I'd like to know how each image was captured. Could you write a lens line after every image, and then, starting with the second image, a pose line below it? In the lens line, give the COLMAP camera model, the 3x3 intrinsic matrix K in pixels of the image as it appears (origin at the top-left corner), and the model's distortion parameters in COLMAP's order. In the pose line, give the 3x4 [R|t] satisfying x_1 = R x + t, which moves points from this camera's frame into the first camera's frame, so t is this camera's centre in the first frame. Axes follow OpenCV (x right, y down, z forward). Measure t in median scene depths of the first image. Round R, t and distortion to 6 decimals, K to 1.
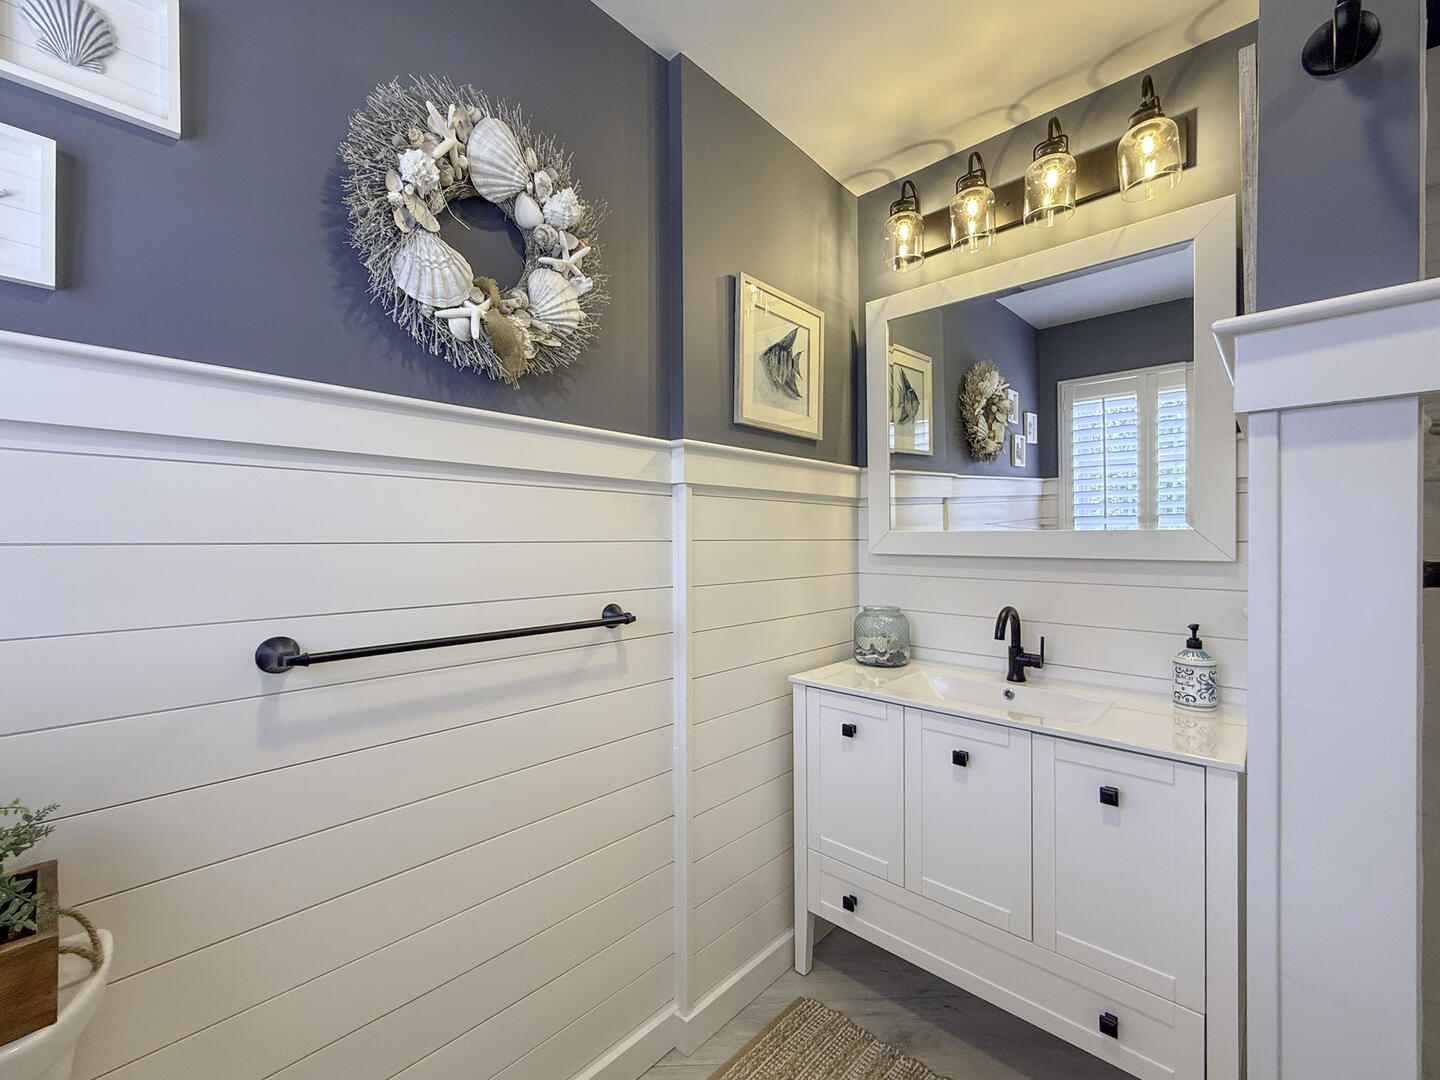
lens RADIAL K [[593.7, 0, 729.1], [0, 593.7, 539.1], [0, 0, 1]] dist [-0.000896, 0.000128]
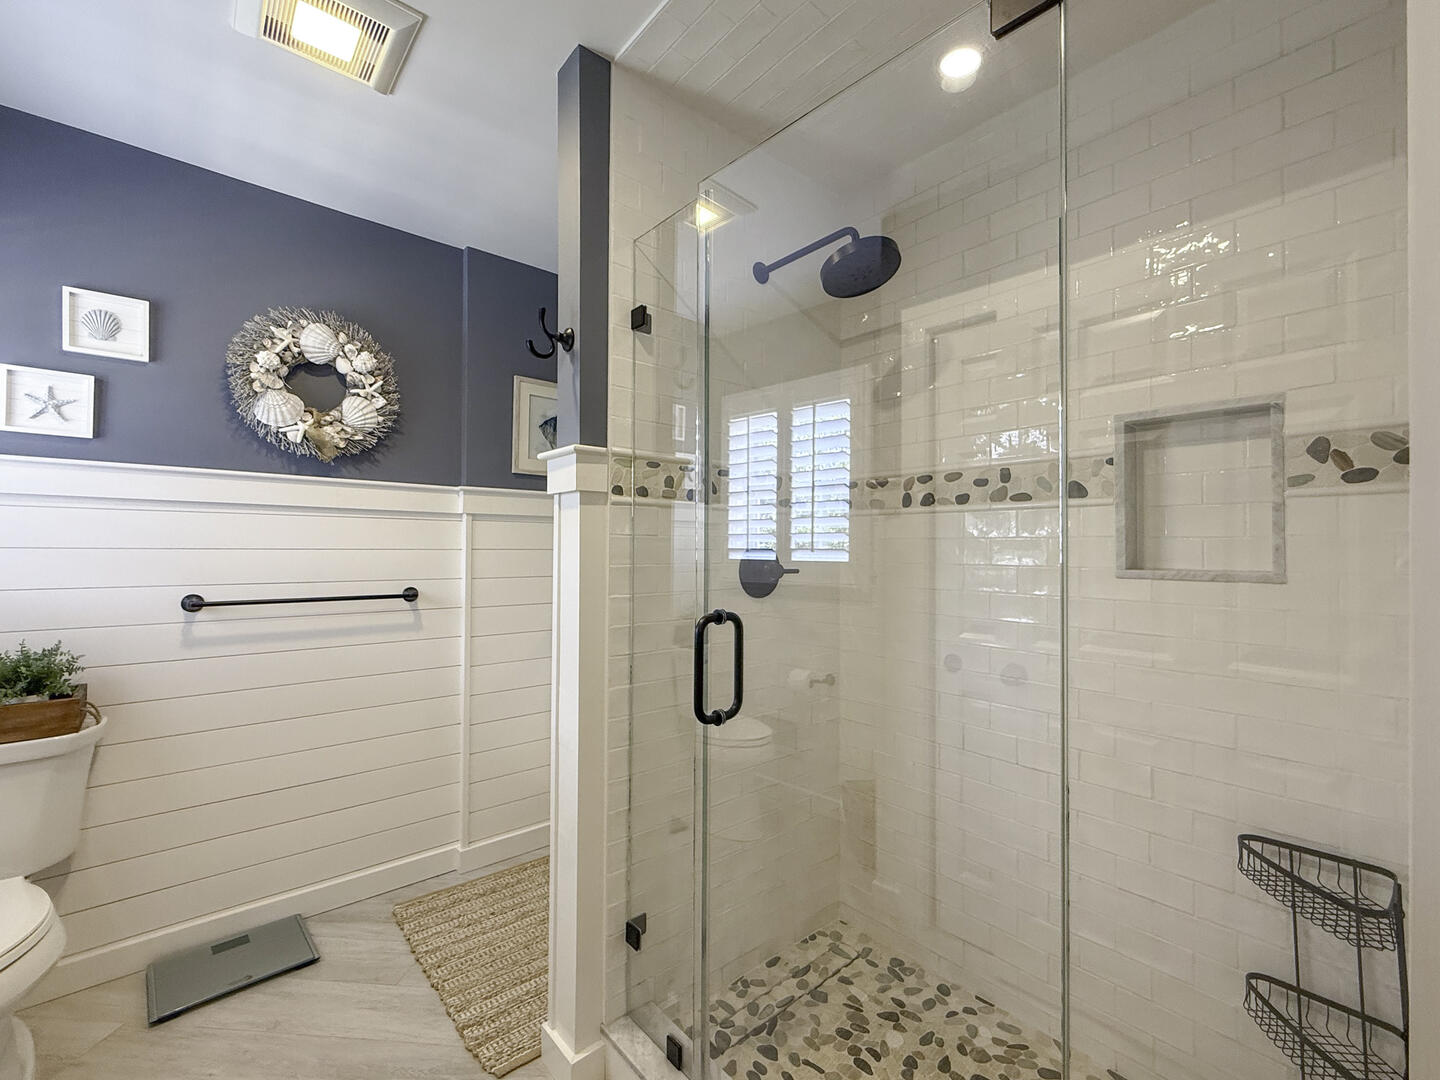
lens RADIAL K [[593.7, 0, 710.8], [0, 593.7, 541.1], [0, 0, 1]] dist [-0.000896, 0.000128]
pose [[0.994204, 0.006797, -0.107292, 1.047564], [-0.008321, 0.999871, -0.013767, -0.004340], [0.107185, 0.014580, 0.994132, -0.718563]]
